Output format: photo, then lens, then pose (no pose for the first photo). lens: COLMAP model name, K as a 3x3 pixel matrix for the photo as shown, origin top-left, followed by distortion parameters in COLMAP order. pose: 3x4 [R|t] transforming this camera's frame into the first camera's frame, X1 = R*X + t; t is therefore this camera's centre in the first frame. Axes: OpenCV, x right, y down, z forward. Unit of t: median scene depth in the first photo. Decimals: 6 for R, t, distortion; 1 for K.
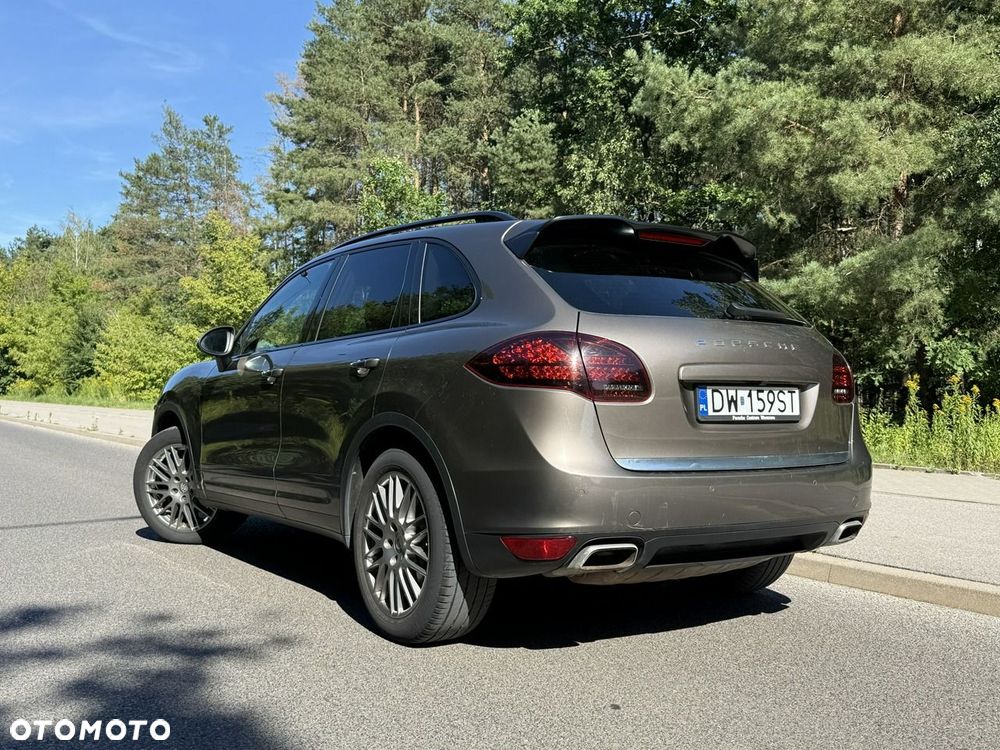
lens RADIAL K [[995.4, 0, 502.9], [0, 995.4, 375.8], [0, 0, 1]] dist [0.170118, -0.397052]
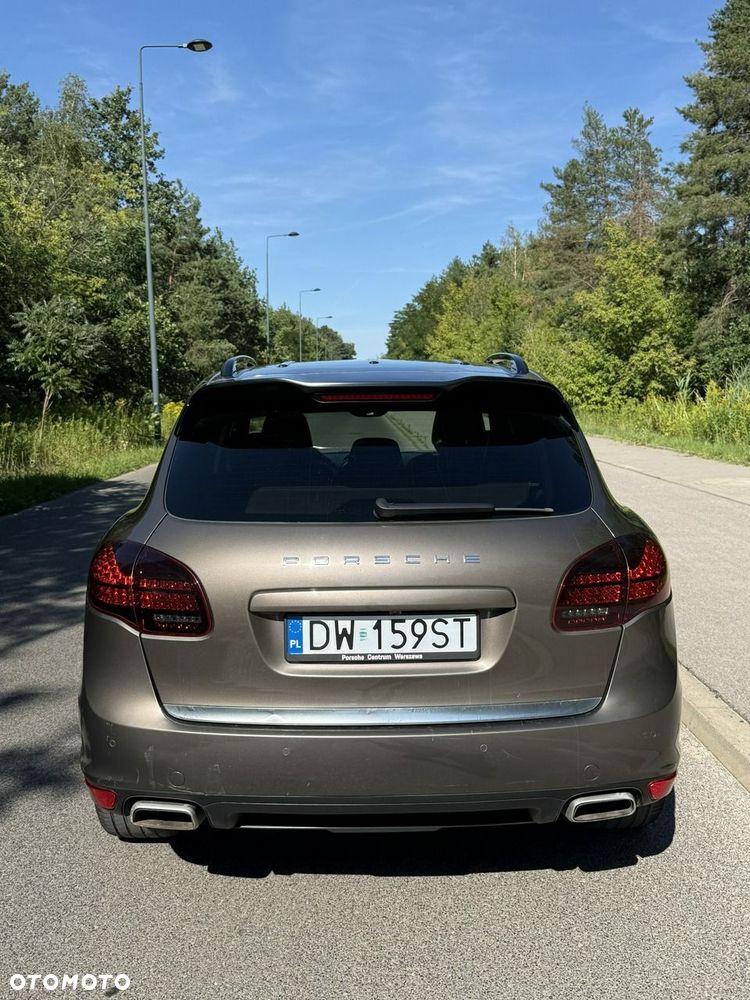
lens RADIAL K [[995.4, 0, 396.7], [0, 995.4, 501.5], [0, 0, 1]] dist [0.170118, -0.397052]
pose [[0.837164, 0.046723, -0.544953, 0.442115], [0.027311, 0.991531, 0.126967, -0.112843], [0.546270, -0.121176, 0.828798, 0.264374]]
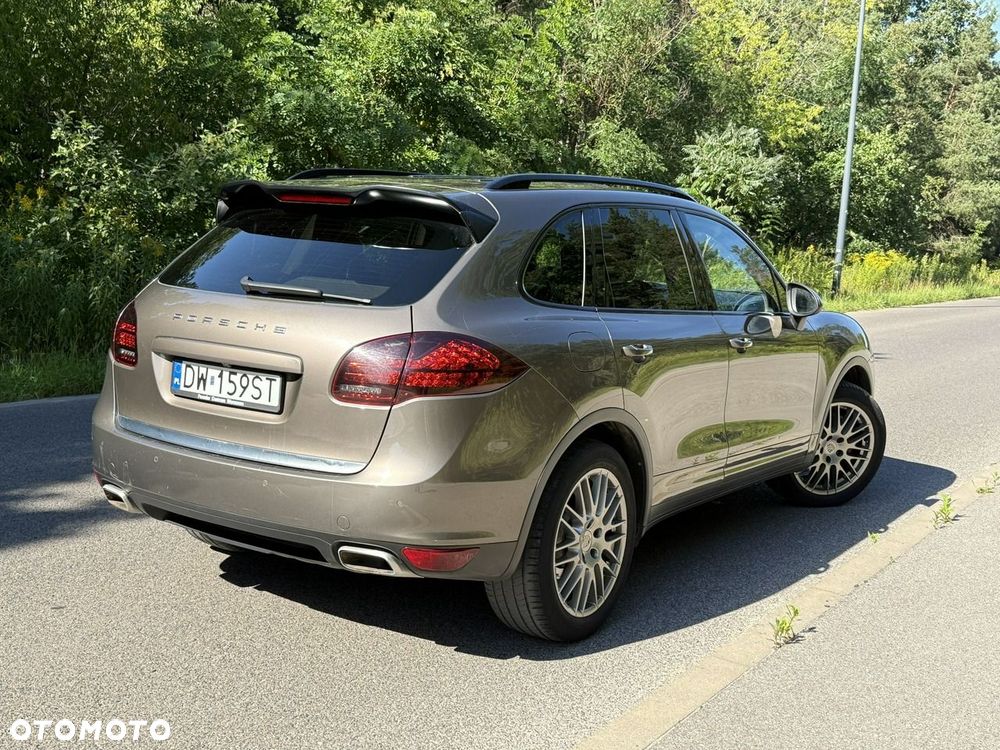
lens RADIAL K [[1172.8, 0, 494.1], [0, 1172.8, 378.6], [0, 0, 1]] dist [0.224515, -0.636670]
pose [[0.364127, 0.133869, -0.921678, 0.918720], [-0.027311, 0.990725, 0.133108, -0.089946], [0.930949, -0.023296, 0.364406, 0.554616]]
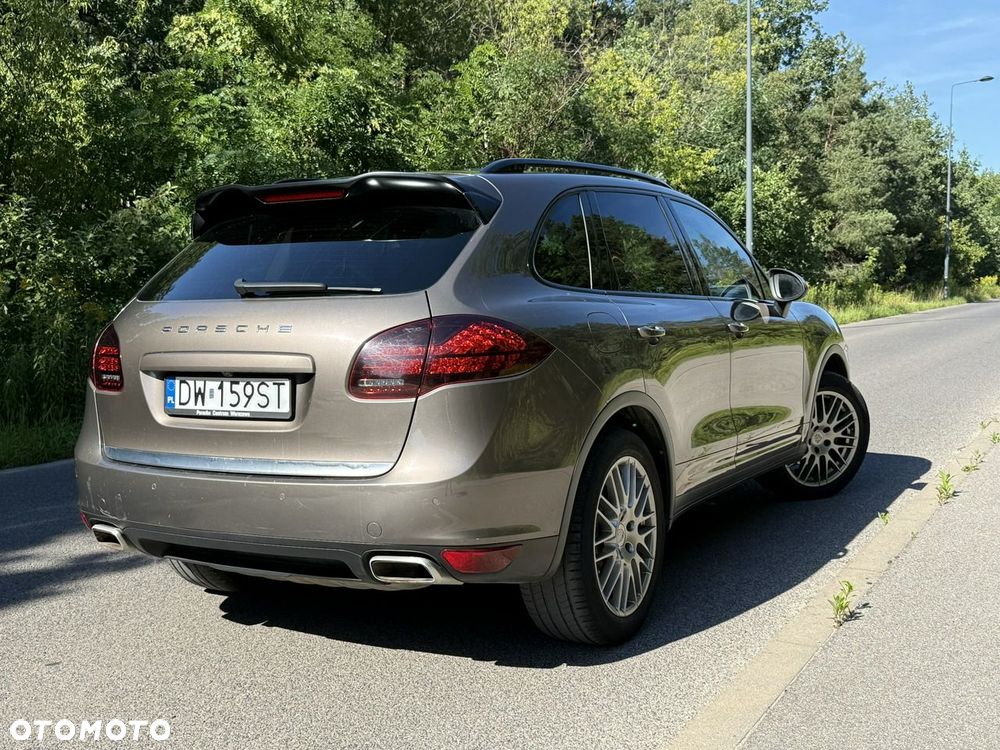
lens RADIAL K [[1126.4, 0, 490.8], [0, 1126.4, 376.3], [0, 0, 1]] dist [0.223372, -0.613542]
pose [[0.431520, 0.049966, -0.900718, 0.829260], [0.051415, 0.995480, 0.079854, -0.038385], [0.900637, -0.080769, 0.427001, 0.525713]]
